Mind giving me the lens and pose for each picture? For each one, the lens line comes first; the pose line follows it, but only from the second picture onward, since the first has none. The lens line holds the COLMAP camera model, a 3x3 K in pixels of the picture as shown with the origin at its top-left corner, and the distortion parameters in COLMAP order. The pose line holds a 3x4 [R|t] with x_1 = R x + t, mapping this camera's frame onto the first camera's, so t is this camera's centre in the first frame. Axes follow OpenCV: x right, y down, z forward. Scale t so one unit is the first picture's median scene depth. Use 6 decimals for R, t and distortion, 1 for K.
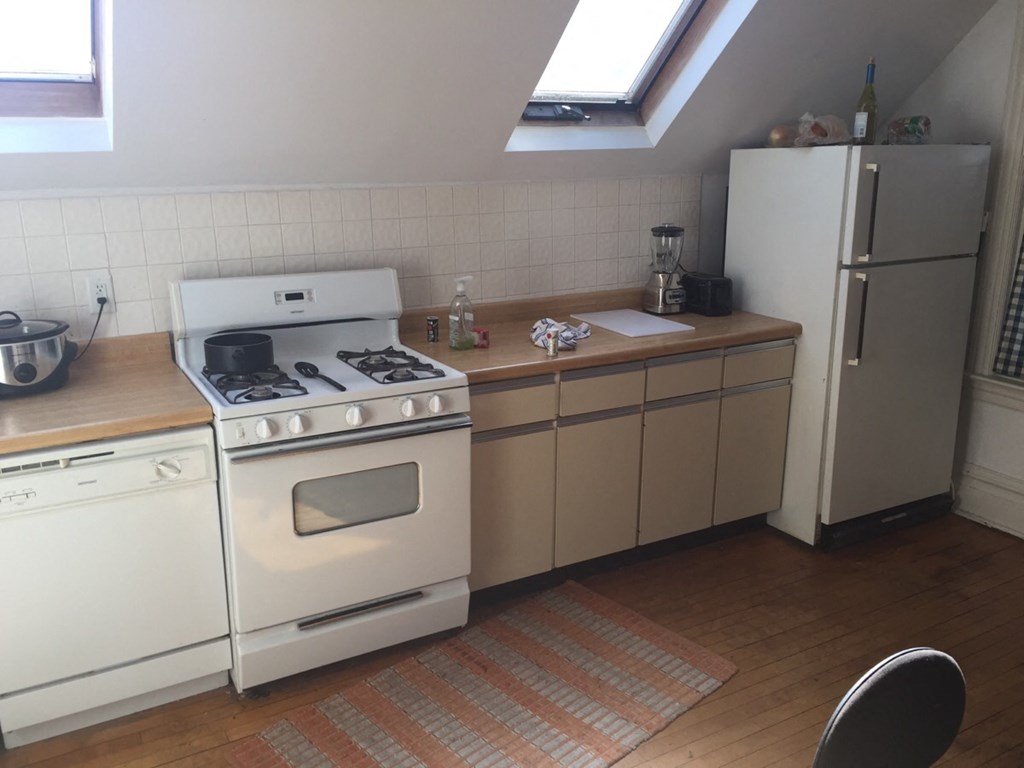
lens RADIAL K [[866.5, 0, 511.1], [0, 866.5, 379.4], [0, 0, 1]] dist [0.068326, -0.105364]
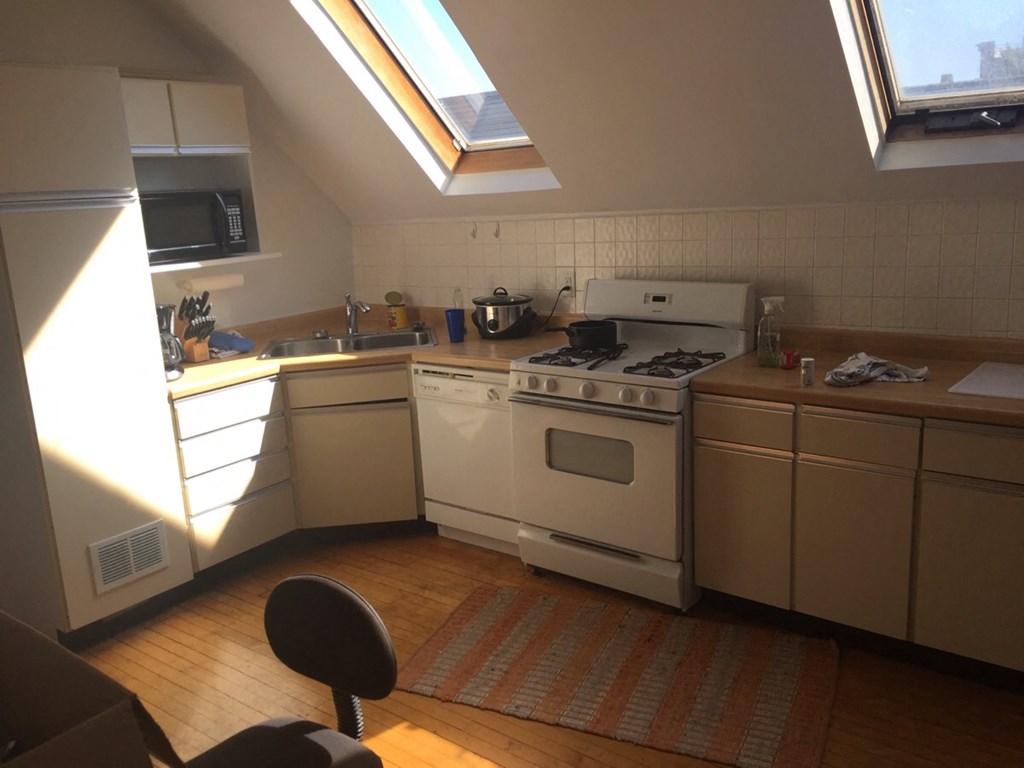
lens RADIAL K [[866.5, 0, 511.1], [0, 866.5, 379.4], [0, 0, 1]] dist [0.068326, -0.105364]
pose [[0.374398, 0.182323, -0.909167, 0.825034], [-0.186808, 0.975206, 0.118638, -0.091852], [0.908256, 0.125422, 0.399175, 0.334072]]
